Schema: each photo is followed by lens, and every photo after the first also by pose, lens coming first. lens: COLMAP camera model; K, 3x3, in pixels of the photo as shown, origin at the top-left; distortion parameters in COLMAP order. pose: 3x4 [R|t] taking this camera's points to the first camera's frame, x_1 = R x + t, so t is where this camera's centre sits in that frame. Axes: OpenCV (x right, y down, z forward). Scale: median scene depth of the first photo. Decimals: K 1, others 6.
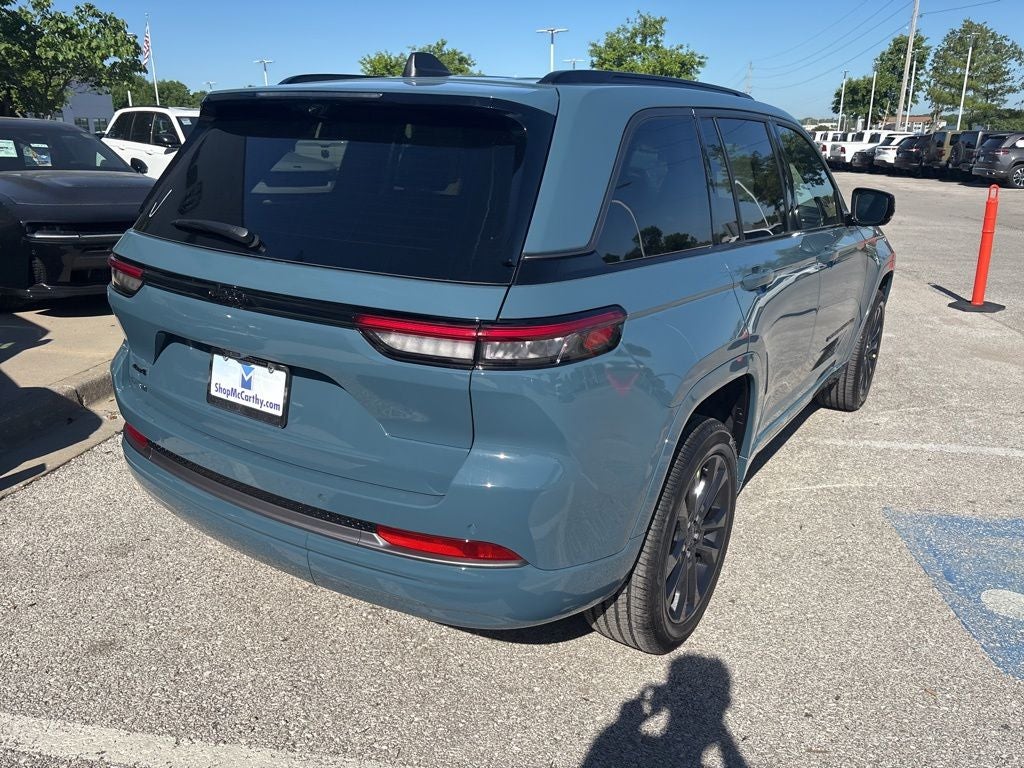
lens RADIAL K [[779.2, 0, 514.1], [0, 779.2, 386.2], [0, 0, 1]] dist [0.046915, -0.056078]
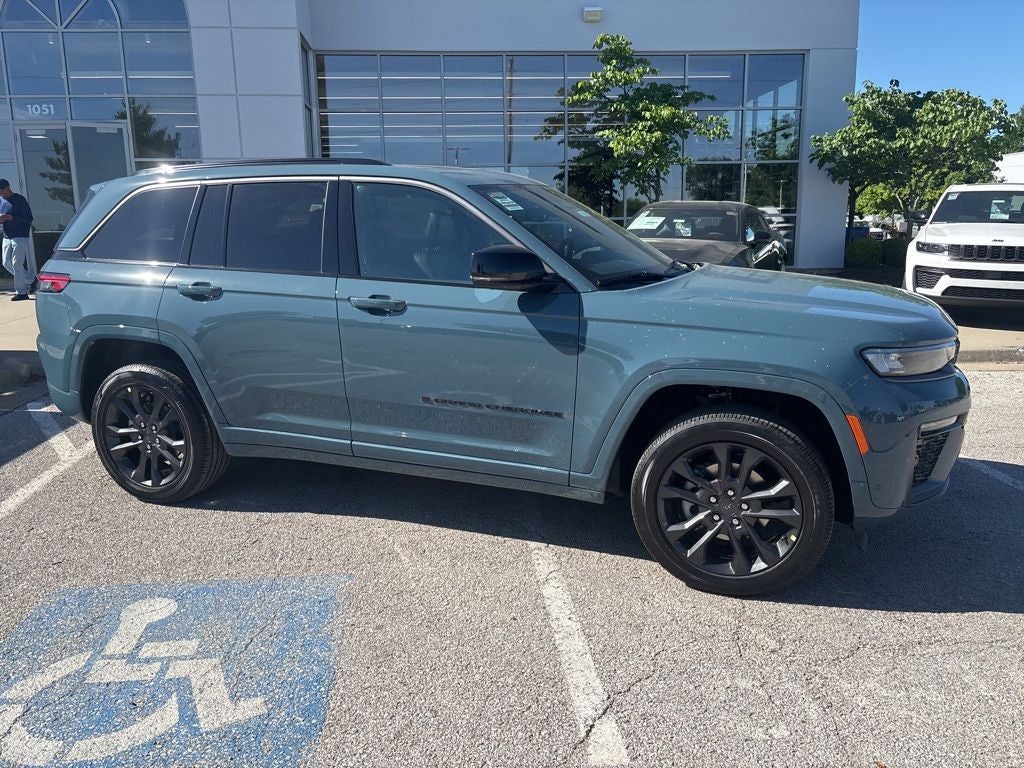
lens RADIAL K [[779.2, 0, 509.2], [0, 779.2, 383.8], [0, 0, 1]] dist [0.046915, -0.056078]
pose [[0.208434, 0.185161, -0.960349, 0.471221], [-0.285458, 0.950679, 0.121341, -0.079346], [0.935451, 0.248848, 0.251010, 0.306923]]
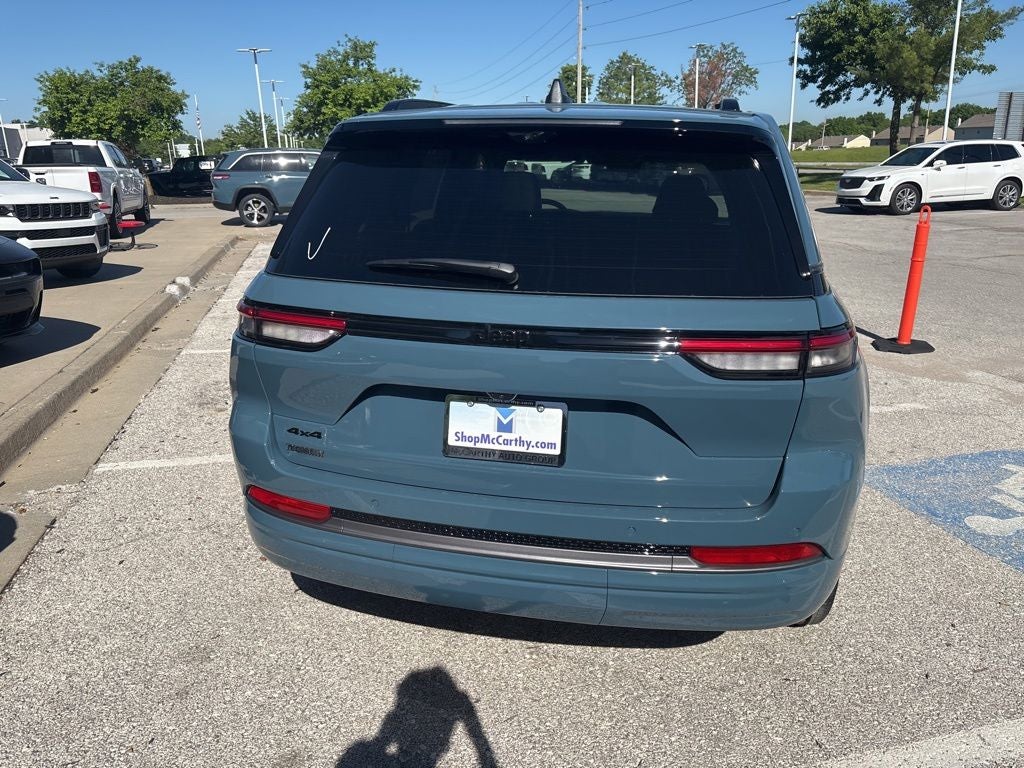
lens RADIAL K [[779.2, 0, 509.8], [0, 779.2, 383.5], [0, 0, 1]] dist [0.046915, -0.056078]
pose [[0.932615, -0.116403, 0.341584, -0.127350], [0.125668, 0.992059, -0.005041, -0.009690], [-0.338285, 0.047628, 0.939838, 0.022503]]
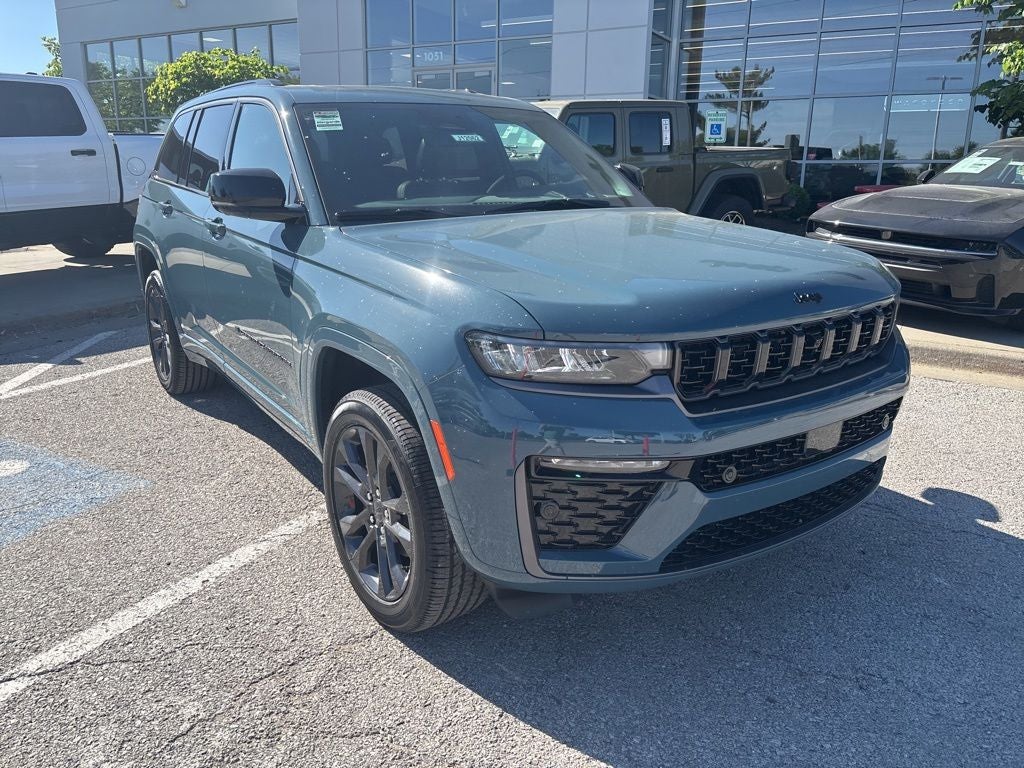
lens RADIAL K [[779.2, 0, 507.5], [0, 779.2, 380.8], [0, 0, 1]] dist [0.046915, -0.056078]
pose [[-0.379909, 0.230801, -0.895768, 0.398216], [-0.297028, 0.886654, 0.354427, -0.151886], [0.876038, 0.400718, -0.268294, 0.552859]]
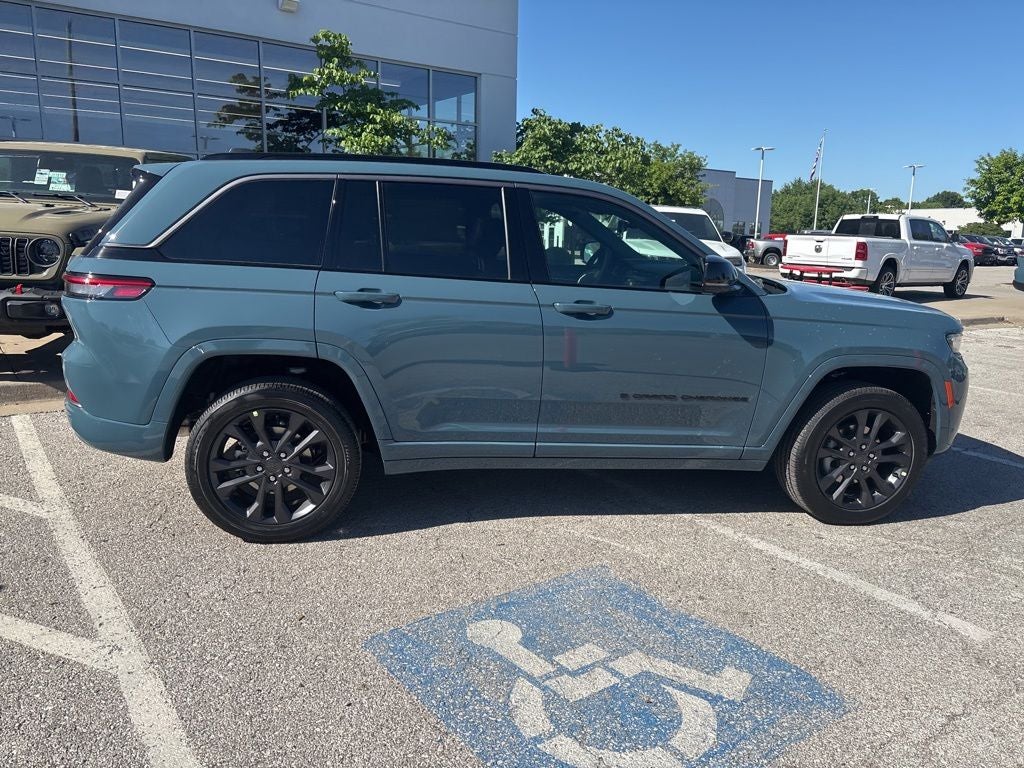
lens RADIAL K [[779.2, 0, 509.3], [0, 779.2, 390.0], [0, 0, 1]] dist [0.046915, -0.056078]
pose [[0.685779, 0.161042, -0.709770, 0.364821], [-0.245376, 0.969276, -0.017160, -0.005368], [0.685199, 0.185928, 0.704225, 0.065360]]
